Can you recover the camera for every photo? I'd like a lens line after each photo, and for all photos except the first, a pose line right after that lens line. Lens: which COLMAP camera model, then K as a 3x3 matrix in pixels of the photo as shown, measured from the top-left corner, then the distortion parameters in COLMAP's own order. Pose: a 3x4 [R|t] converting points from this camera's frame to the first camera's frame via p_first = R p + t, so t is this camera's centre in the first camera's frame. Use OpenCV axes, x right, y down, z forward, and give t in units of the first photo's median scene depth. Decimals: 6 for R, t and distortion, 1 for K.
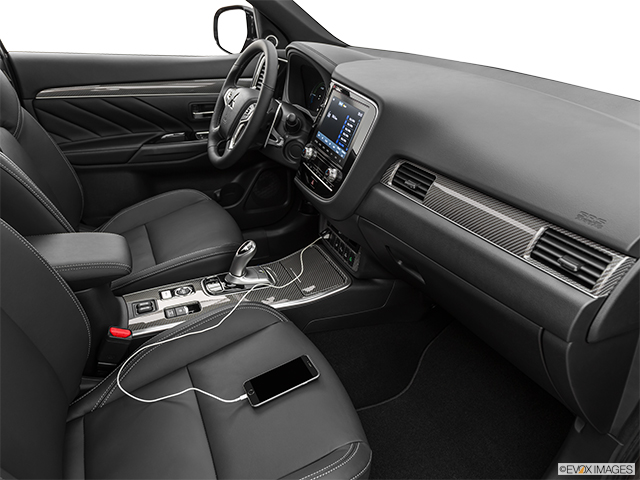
lens RADIAL K [[476.8, 0, 319.6], [0, 476.8, 244.9], [0, 0, 1]] dist [0.007300, 0.012157]
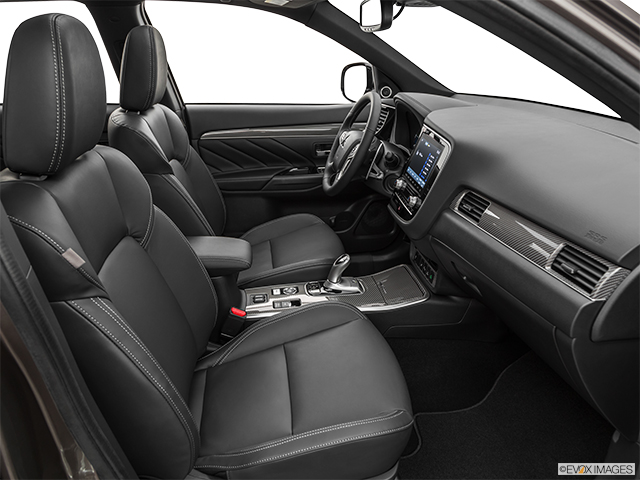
lens RADIAL K [[476.8, 0, 319.6], [0, 476.8, 244.9], [0, 0, 1]] dist [0.007300, 0.012157]
pose [[0.961251, 0.063924, -0.268160, 0.111131], [-0.085500, 0.993907, -0.069557, 0.056272], [0.262079, 0.089790, 0.960860, -0.177644]]
